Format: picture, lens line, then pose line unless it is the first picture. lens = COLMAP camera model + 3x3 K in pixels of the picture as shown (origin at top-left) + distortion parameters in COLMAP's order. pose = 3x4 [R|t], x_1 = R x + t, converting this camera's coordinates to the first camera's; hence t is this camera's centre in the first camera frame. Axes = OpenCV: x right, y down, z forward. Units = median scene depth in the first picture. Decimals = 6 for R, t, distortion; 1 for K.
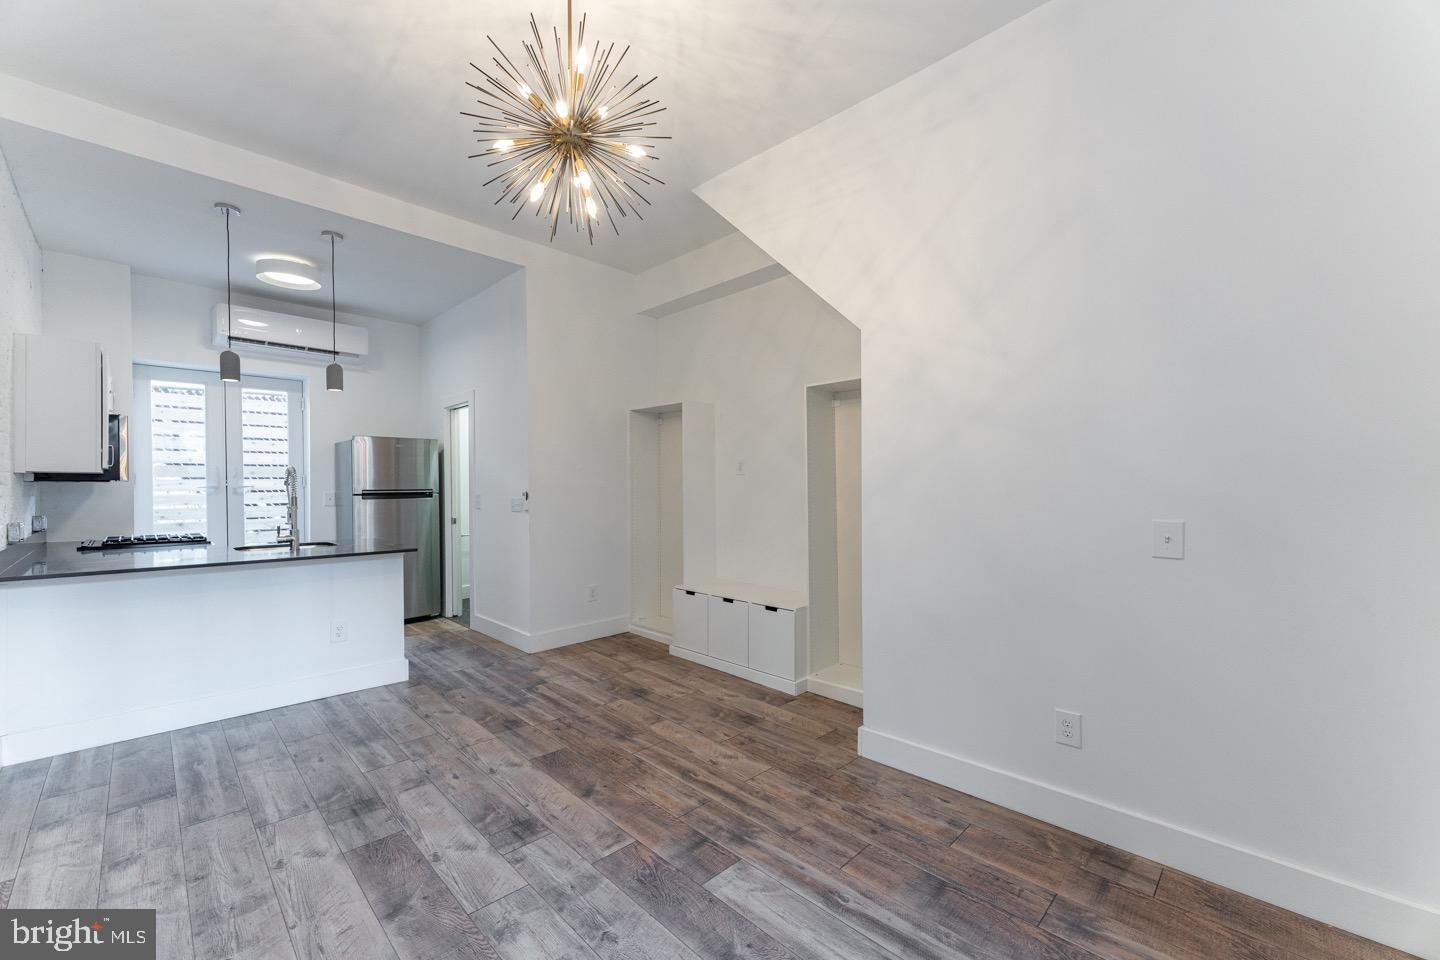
lens RADIAL K [[578.3, 0, 713.3], [0, 578.3, 493.3], [0, 0, 1]] dist [0.002665, 0.000215]
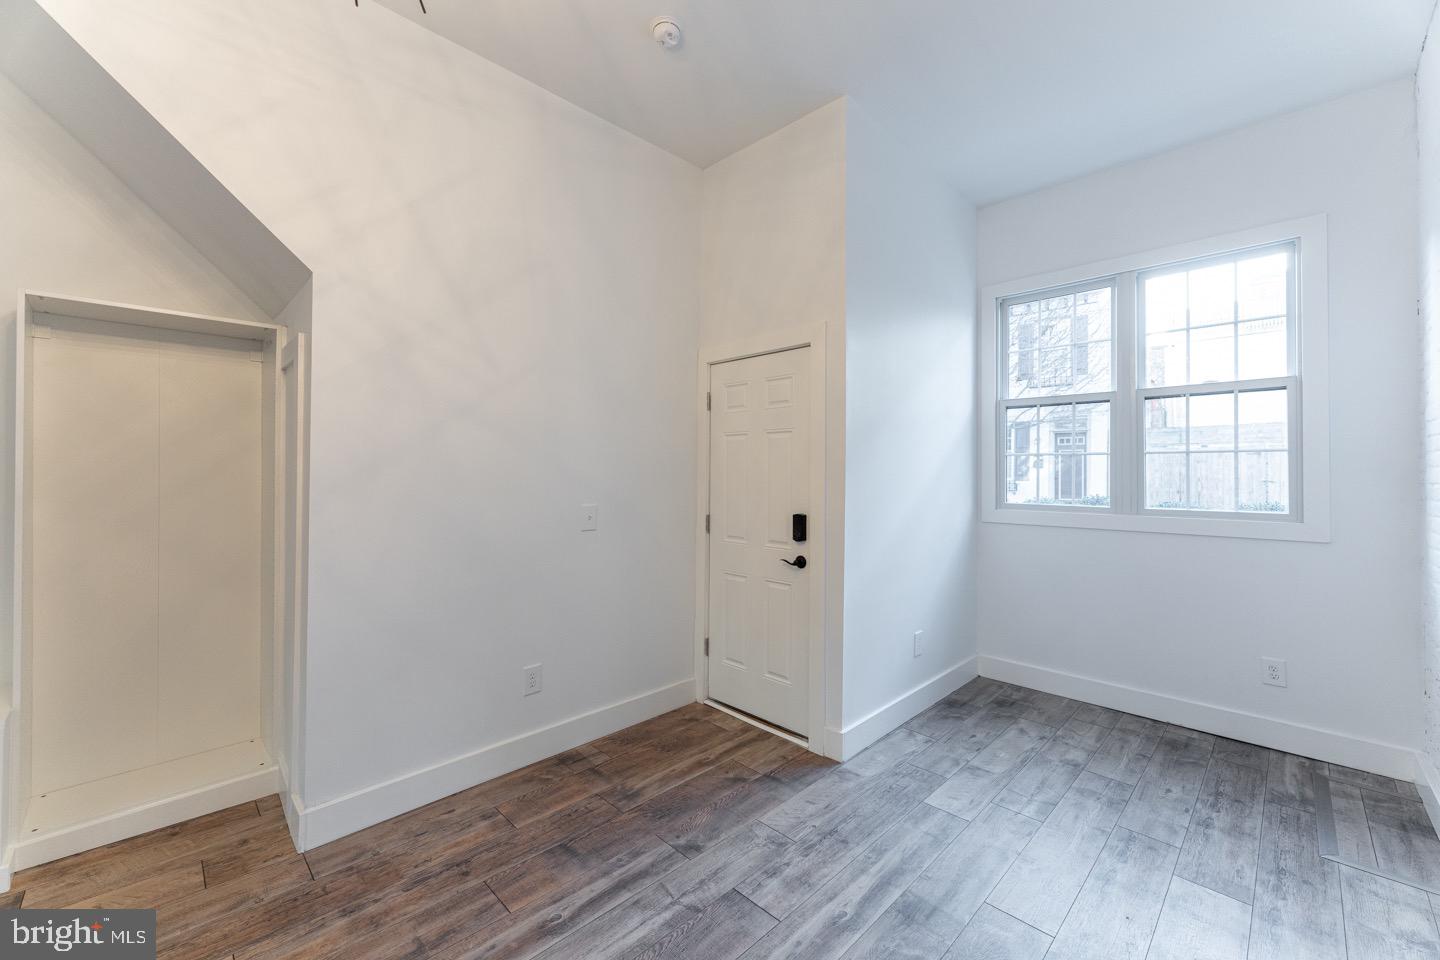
lens RADIAL K [[578.3, 0, 716.4], [0, 578.3, 468.5], [0, 0, 1]] dist [0.002665, 0.000215]
pose [[0.003591, 0.013521, 0.999902, -0.489726], [0.006241, 0.999889, -0.013543, -0.016408], [-0.999974, 0.006289, 0.003506, 0.484103]]
